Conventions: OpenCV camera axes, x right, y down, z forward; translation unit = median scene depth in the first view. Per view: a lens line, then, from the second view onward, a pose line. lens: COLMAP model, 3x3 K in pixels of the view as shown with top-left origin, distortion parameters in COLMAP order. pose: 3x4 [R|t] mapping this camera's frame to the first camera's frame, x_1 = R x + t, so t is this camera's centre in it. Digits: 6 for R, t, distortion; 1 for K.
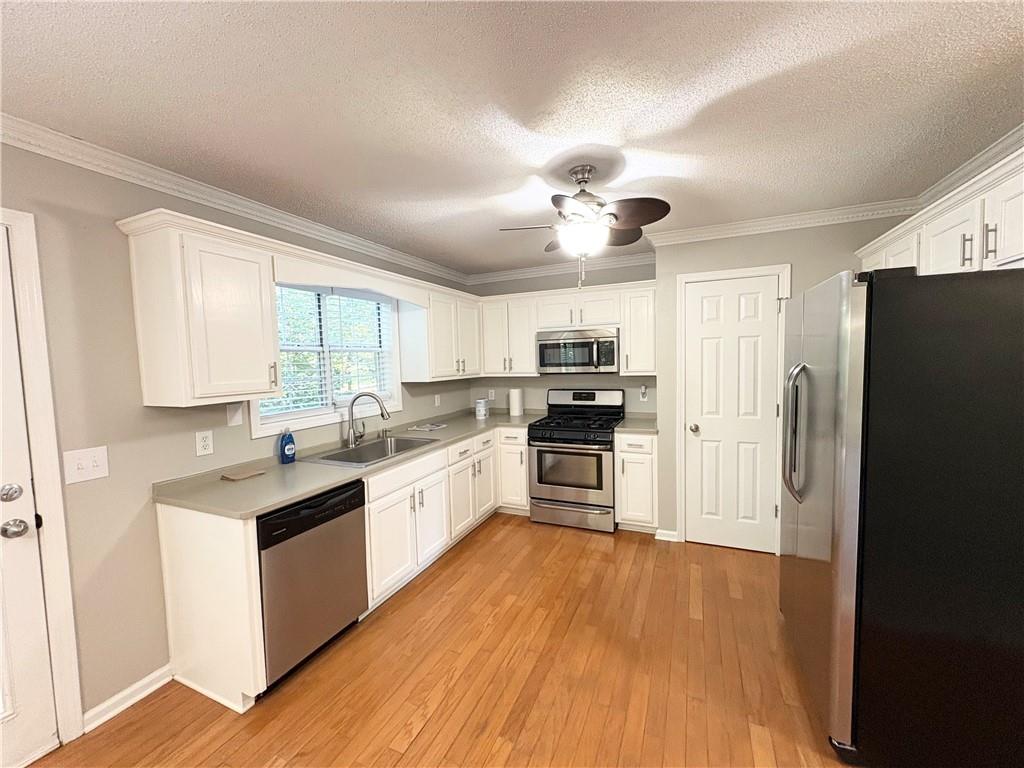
lens RADIAL K [[405.9, 0, 511.2], [0, 405.9, 385.6], [0, 0, 1]] dist [-0.002347, -0.000189]
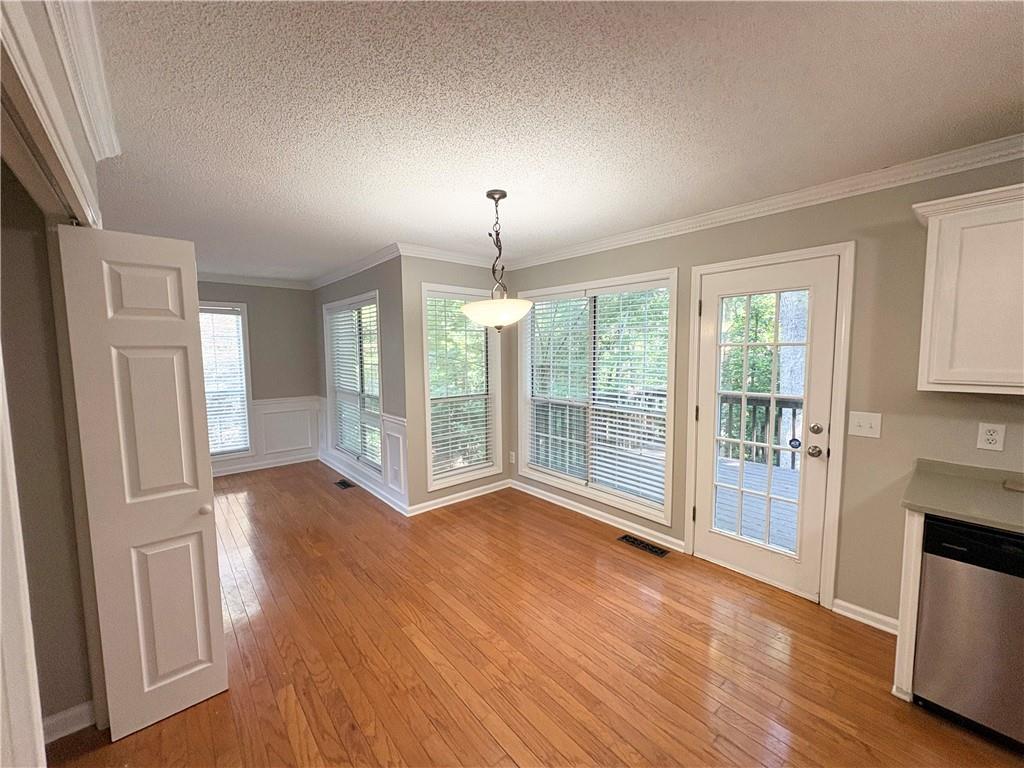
lens RADIAL K [[405.9, 0, 511.2], [0, 405.9, 385.6], [0, 0, 1]] dist [-0.002347, -0.000189]
pose [[-0.422110, 0.109237, -0.899939, 0.592617], [-0.034910, 0.990018, 0.136545, -0.067128], [0.905872, 0.089054, -0.414083, 0.494858]]
